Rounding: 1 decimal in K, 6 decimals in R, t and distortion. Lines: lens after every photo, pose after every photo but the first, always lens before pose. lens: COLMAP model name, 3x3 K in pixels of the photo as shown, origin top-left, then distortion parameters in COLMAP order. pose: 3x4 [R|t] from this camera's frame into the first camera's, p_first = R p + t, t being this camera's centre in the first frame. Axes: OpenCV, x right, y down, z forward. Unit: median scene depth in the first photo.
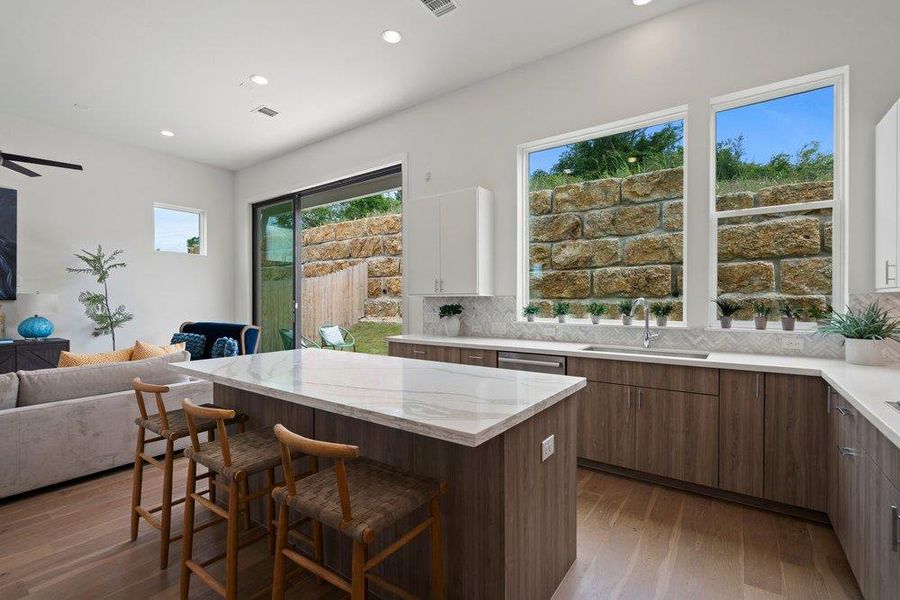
lens RADIAL K [[409.1, 0, 450.0], [0, 409.1, 300.0], [0, 0, 1]] dist [-0.001601, 0.001091]
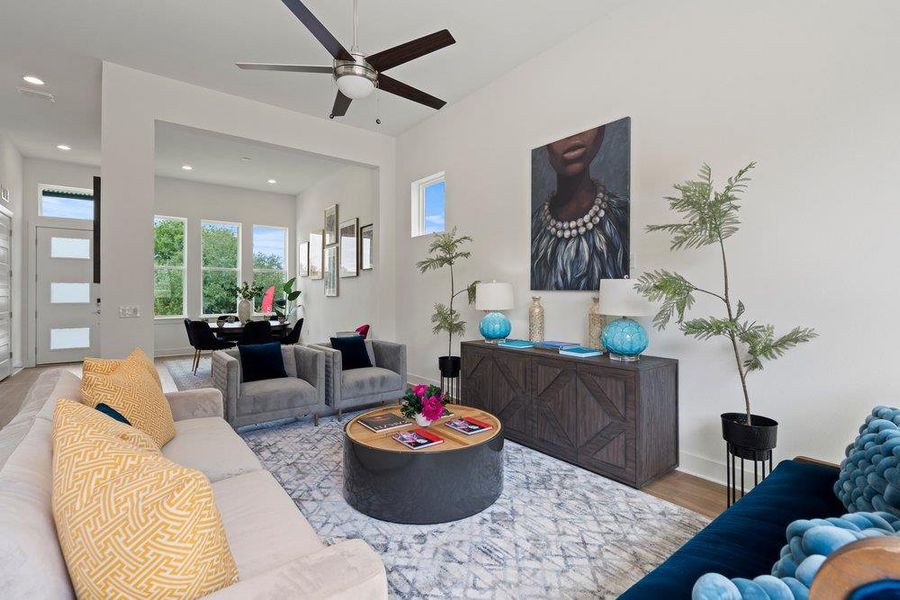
lens RADIAL K [[413.5, 0, 452.8], [0, 413.5, 291.0], [0, 0, 1]] dist [-0.001825, 0.000043]
pose [[-0.286889, -0.003049, -0.957959, -0.214731], [0.002610, 0.999989, -0.003964, 0.002130], [0.957960, -0.003638, -0.286878, 0.546119]]
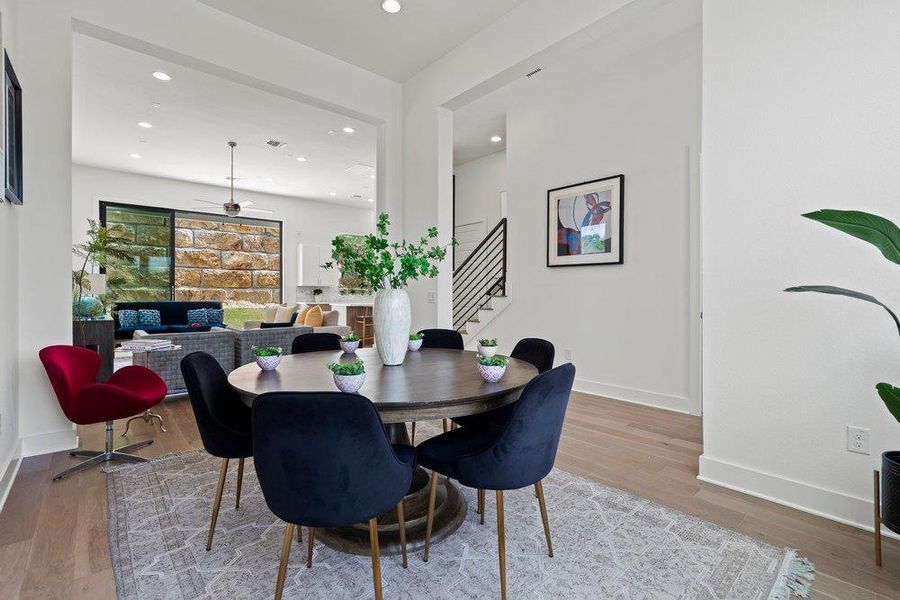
lens RADIAL K [[413.5, 0, 452.8], [0, 413.5, 291.0], [0, 0, 1]] dist [-0.001825, 0.000043]
pose [[0.232248, 0.009170, 0.972613, -1.135866], [-0.001530, 0.999958, -0.009063, 0.021835], [-0.972655, 0.000616, 0.232253, -0.193496]]
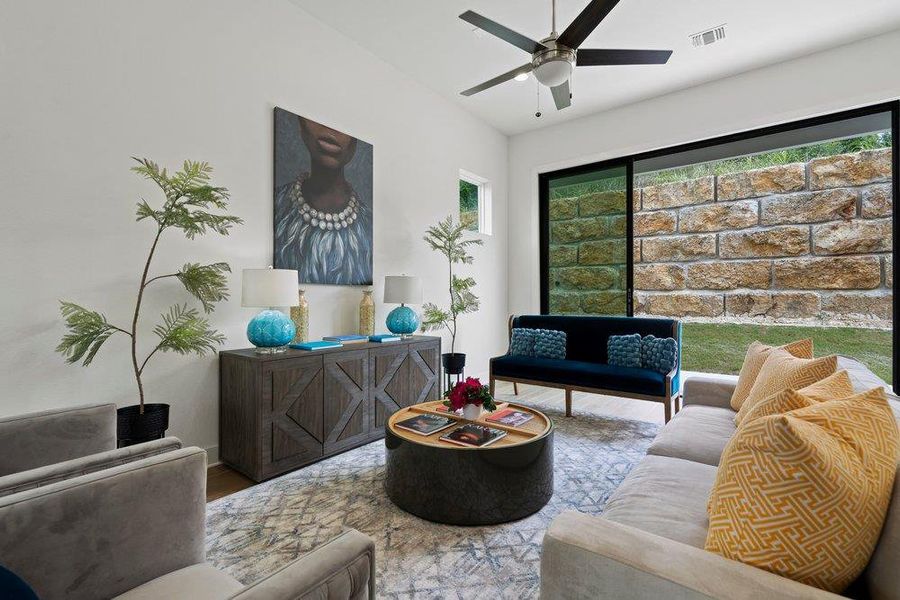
lens RADIAL K [[409.1, 0, 450.0], [0, 409.1, 300.0], [0, 0, 1]] dist [-0.001601, 0.001091]
pose [[0.999101, 0.000781, -0.042390, -0.519542], [-0.000491, 0.999976, 0.006852, 0.013556], [0.042395, -0.006825, 0.999078, 0.128028]]
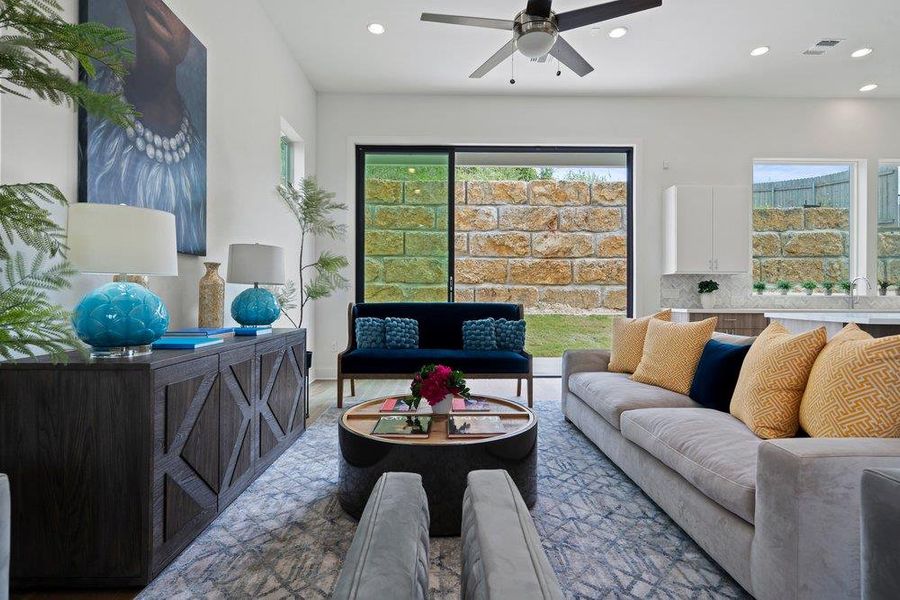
lens RADIAL K [[454.1, 0, 451.2], [0, 454.1, 296.7], [0, 0, 1]] dist [0.002661, 0.000588]
pose [[0.805264, 0.004533, 0.592899, -0.682771], [-0.006271, 0.999980, 0.000872, 0.029985], [-0.592883, -0.004421, 0.805276, 0.195975]]
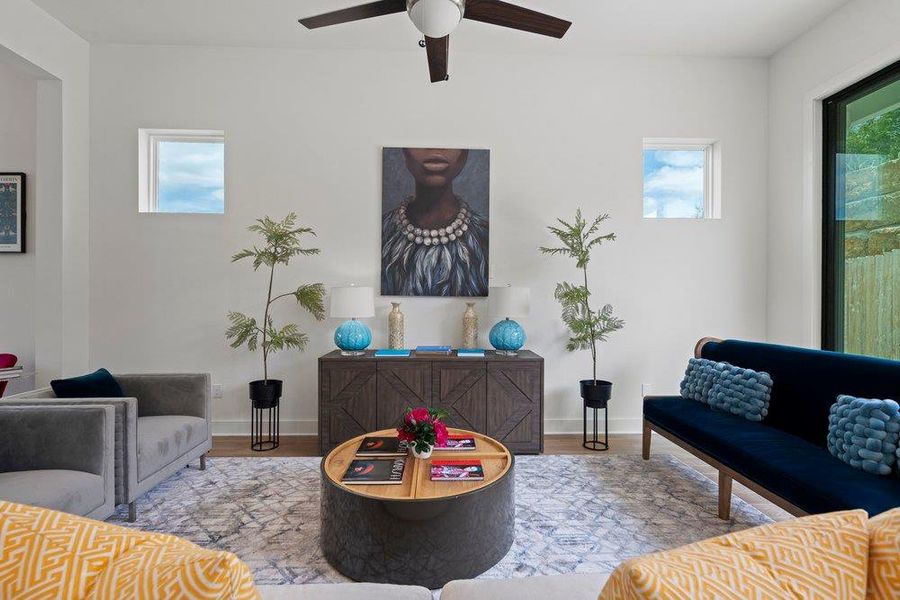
lens RADIAL K [[409.1, 0, 450.0], [0, 409.1, 300.0], [0, 0, 1]] dist [-0.001601, 0.001091]
pose [[0.601783, 0.005532, -0.798640, -0.294694], [-0.002257, 0.999984, 0.005227, 0.002072], [0.798656, -0.001343, 0.601786, 0.287881]]
